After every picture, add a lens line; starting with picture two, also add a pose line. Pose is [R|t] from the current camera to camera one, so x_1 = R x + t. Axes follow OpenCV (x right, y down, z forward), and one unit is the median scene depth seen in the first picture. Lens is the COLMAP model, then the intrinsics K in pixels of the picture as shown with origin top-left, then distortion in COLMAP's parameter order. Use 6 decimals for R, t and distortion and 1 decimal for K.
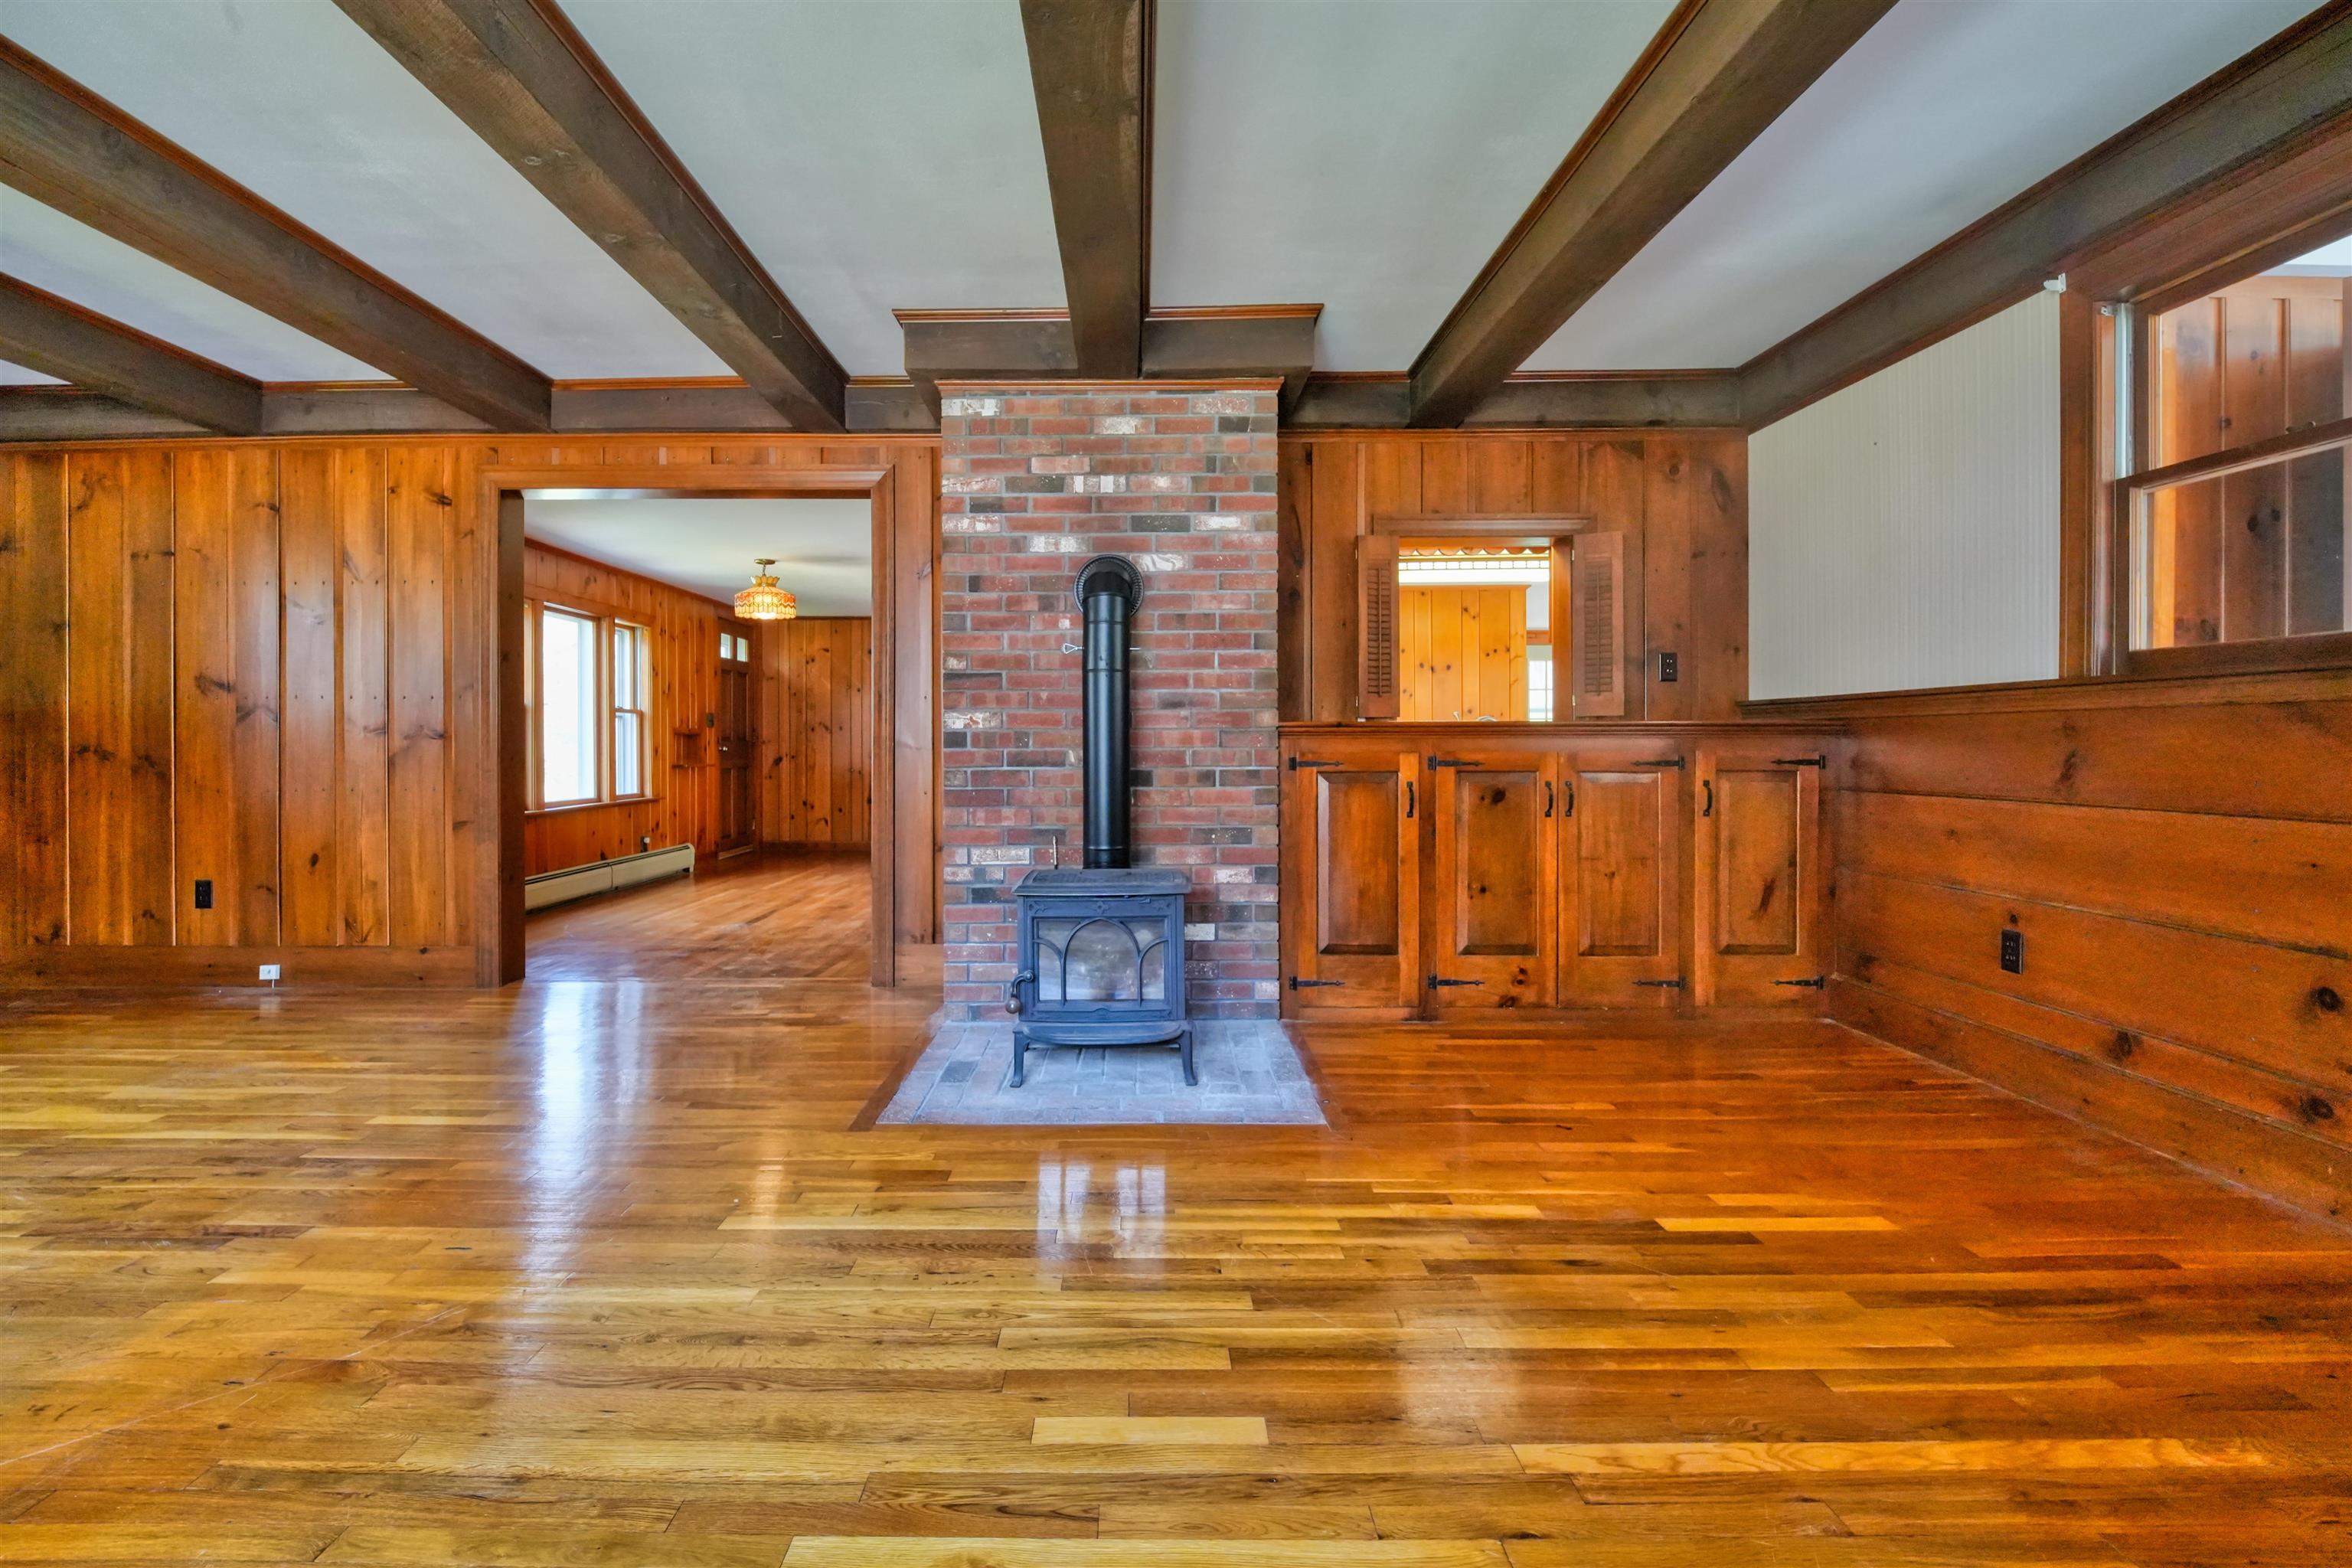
lens RADIAL K [[1055.3, 0, 1271.3], [0, 1055.3, 754.8], [0, 0, 1]] dist [0.027963, -0.034012]
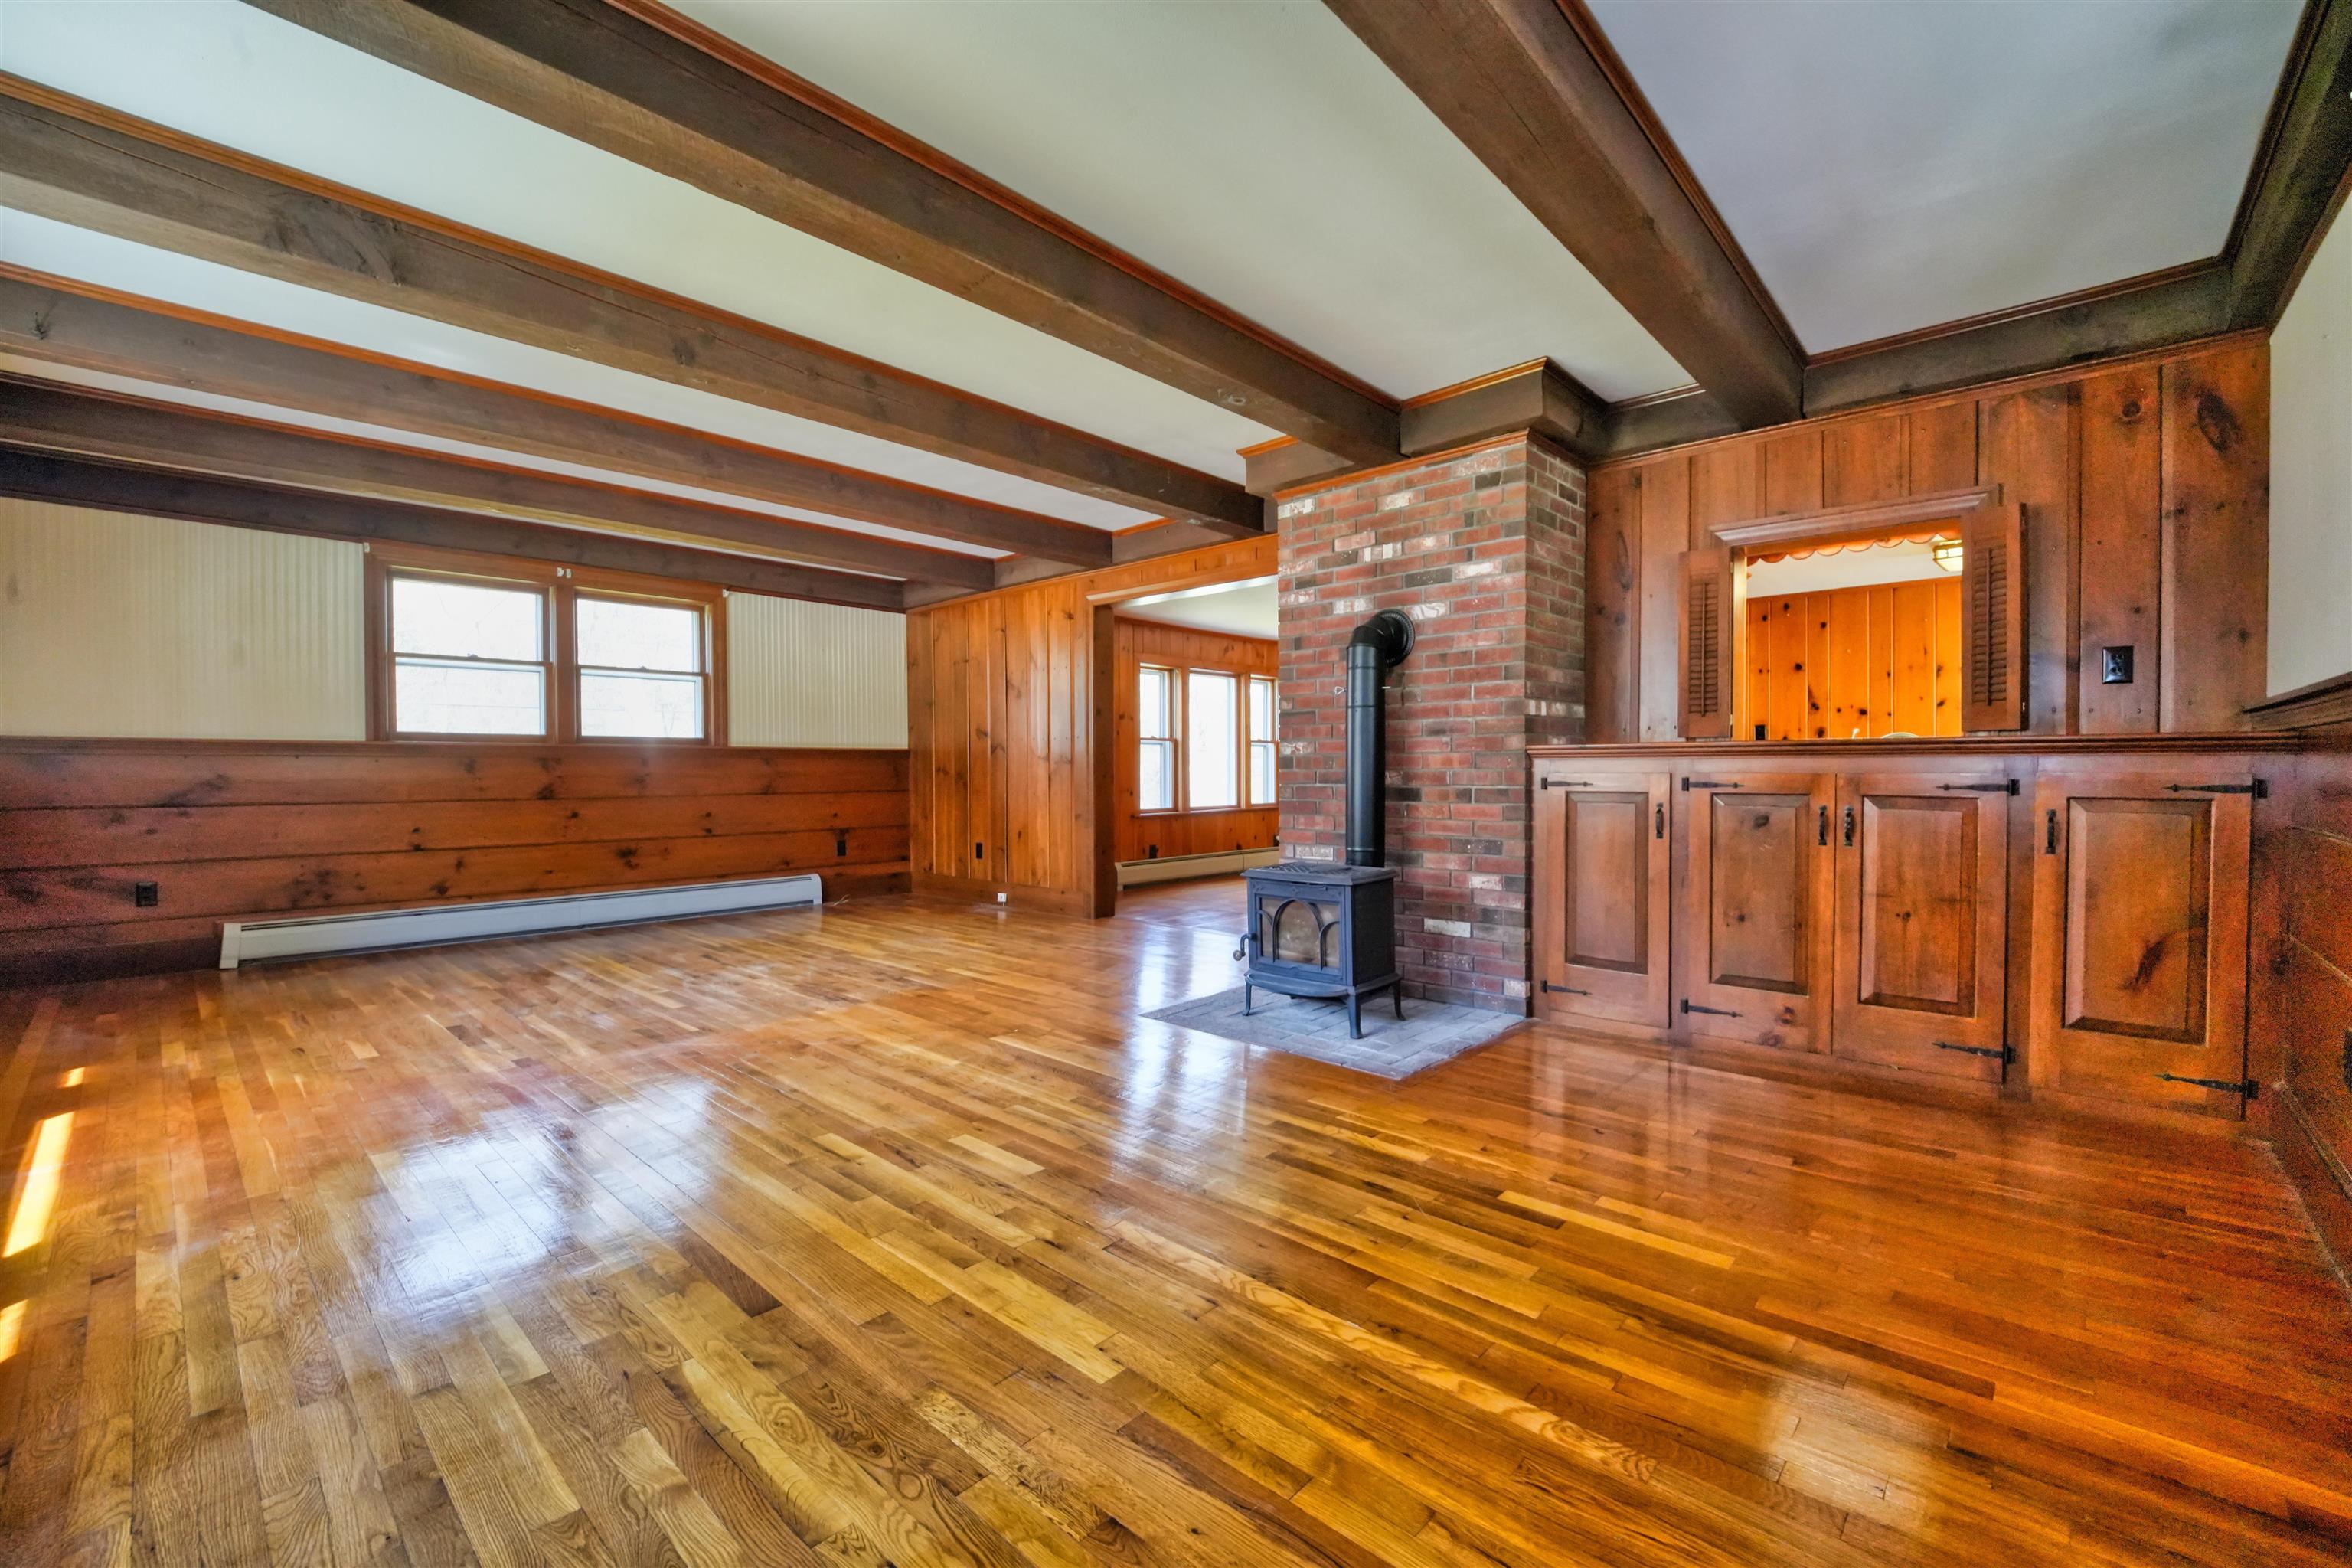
lens RADIAL K [[961.5, 0, 1142.6], [0, 961.5, 797.6], [0, 0, 1]] dist [0.000654, -0.010673]
pose [[0.725940, 0.020157, -0.687462, 0.403319], [-0.004029, 0.999678, 0.025056, -0.000490], [0.687746, -0.015420, 0.725788, 0.003887]]
